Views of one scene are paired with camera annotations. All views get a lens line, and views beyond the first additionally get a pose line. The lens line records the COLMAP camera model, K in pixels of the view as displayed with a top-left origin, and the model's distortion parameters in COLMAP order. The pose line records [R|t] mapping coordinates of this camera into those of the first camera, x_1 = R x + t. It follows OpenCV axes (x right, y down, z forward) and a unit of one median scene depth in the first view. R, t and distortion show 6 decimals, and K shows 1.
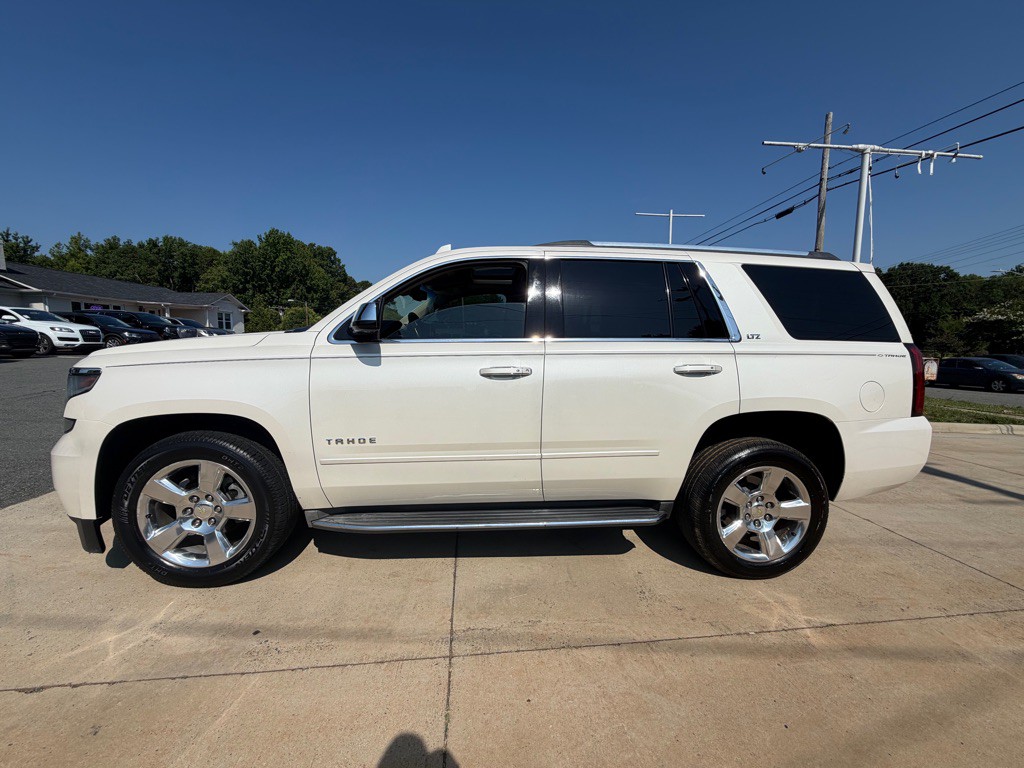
lens RADIAL K [[409.7, 0, 508.9], [0, 409.7, 379.8], [0, 0, 1]] dist [-0.001268, -0.000076]
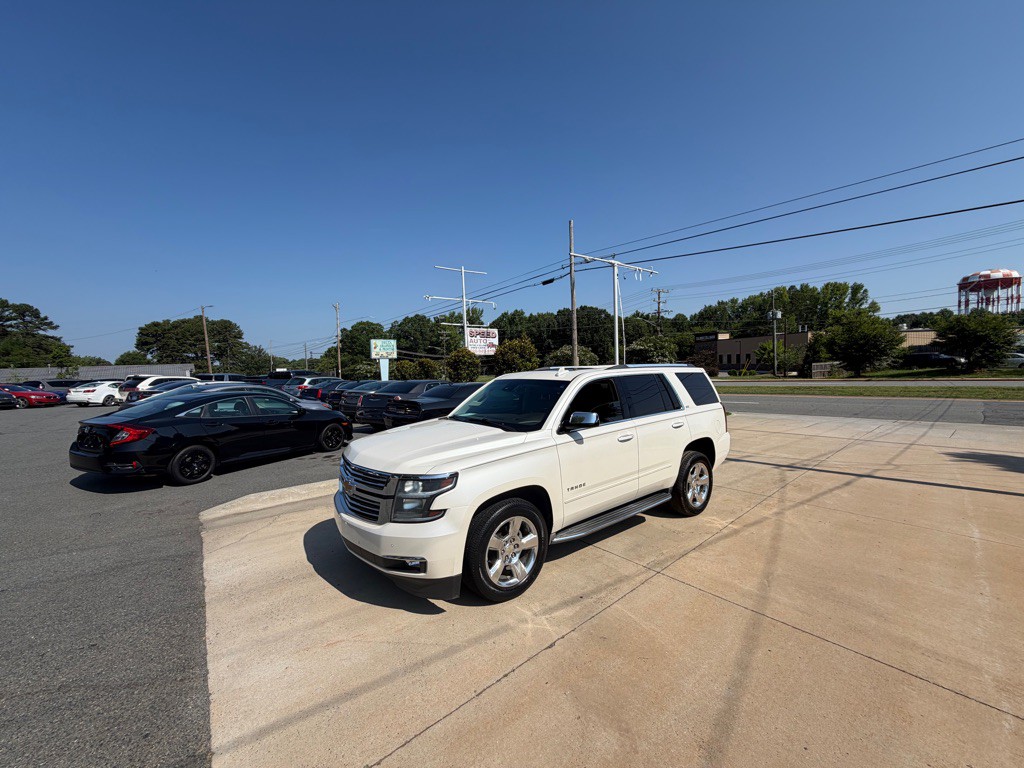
lens RADIAL K [[409.7, 0, 507.6], [0, 409.7, 379.9], [0, 0, 1]] dist [-0.001268, -0.000076]
pose [[0.832606, -0.056377, 0.550988, -0.235196], [0.091369, 0.995157, -0.036244, -0.041816], [-0.546277, 0.080520, 0.833725, -0.056740]]
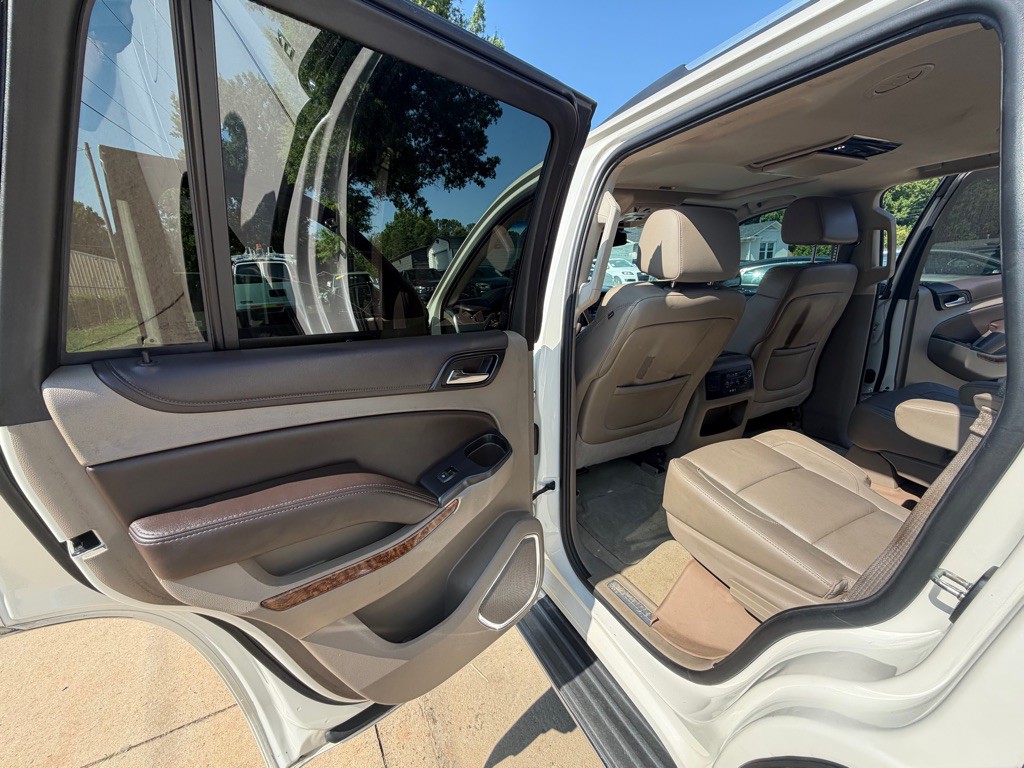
lens RADIAL K [[409.7, 0, 508.4], [0, 409.7, 384.0], [0, 0, 1]] dist [-0.001268, -0.000076]
pose [[0.361216, 0.197056, -0.911423, 0.091471], [-0.030402, 0.979385, 0.199701, -0.021068], [0.931986, -0.044426, 0.359760, 0.120265]]
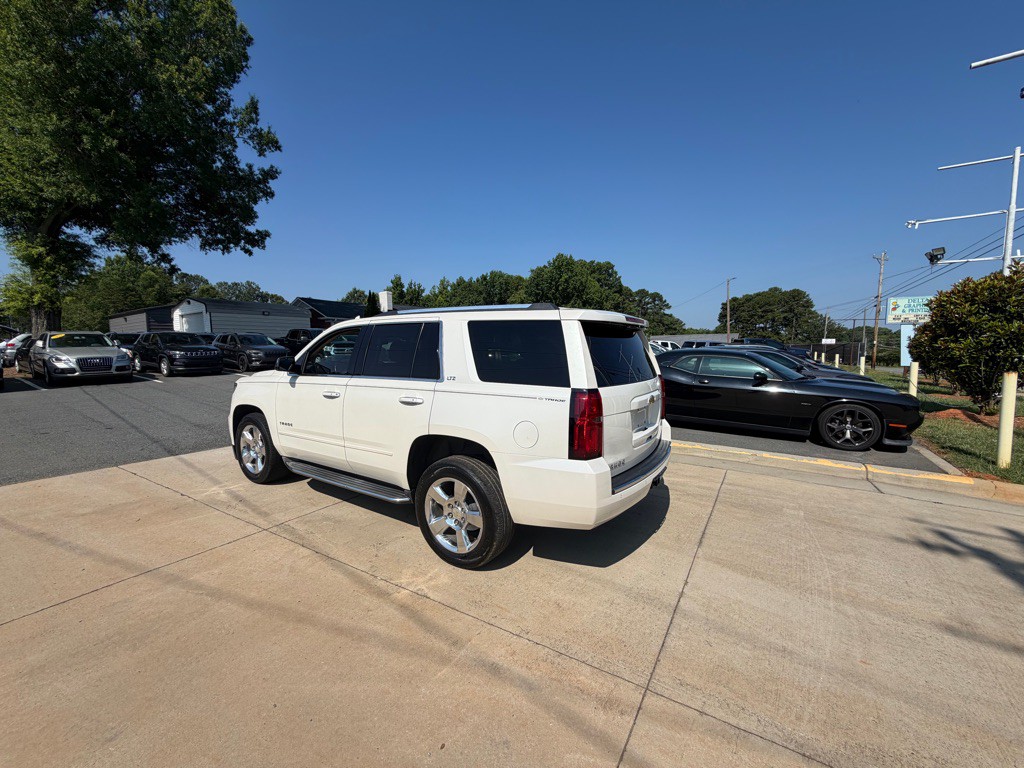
lens RADIAL K [[409.7, 0, 510.5], [0, 409.7, 383.8], [0, 0, 1]] dist [-0.001268, -0.000076]
pose [[0.785865, 0.042330, -0.616948, 0.250607], [-0.045801, 0.998899, 0.010195, -0.017879], [0.616700, 0.020245, 0.786938, 0.012608]]
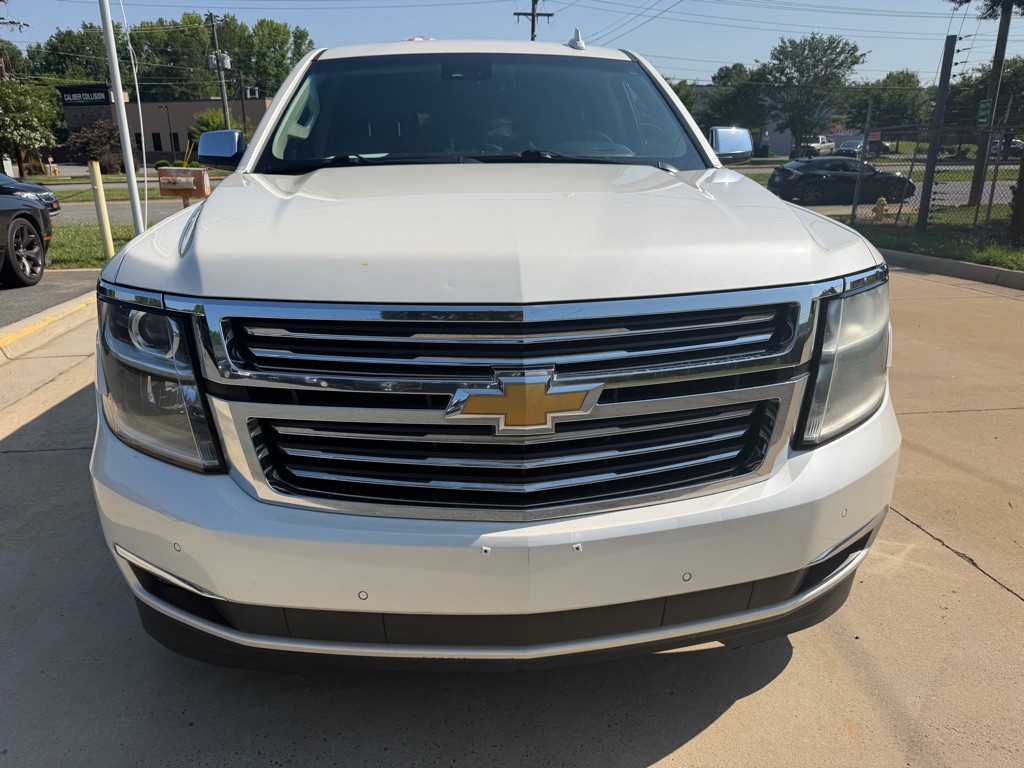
lens RADIAL K [[725.6, 0, 512.1], [0, 725.6, 382.0], [0, 0, 1]] dist [0.015353, -0.025725]
pose [[-0.004302, -0.319959, 0.947422, -0.272891], [0.094486, 0.943062, 0.318916, -0.029714], [-0.995517, 0.090890, 0.026174, 0.203997]]
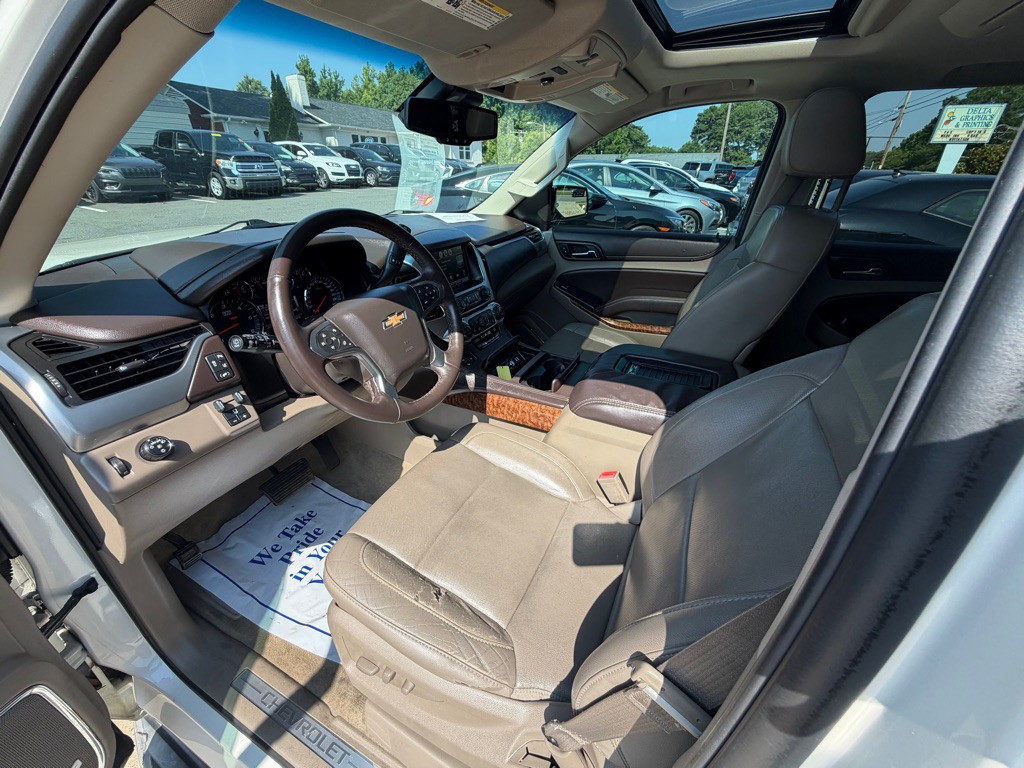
lens RADIAL K [[409.7, 0, 509.7], [0, 409.7, 380.7], [0, 0, 1]] dist [-0.001268, -0.000076]
pose [[0.857330, 0.236756, -0.457091, 0.001458], [-0.049093, 0.921514, 0.385230, -0.031774], [0.512421, -0.307829, 0.801664, 0.150331]]
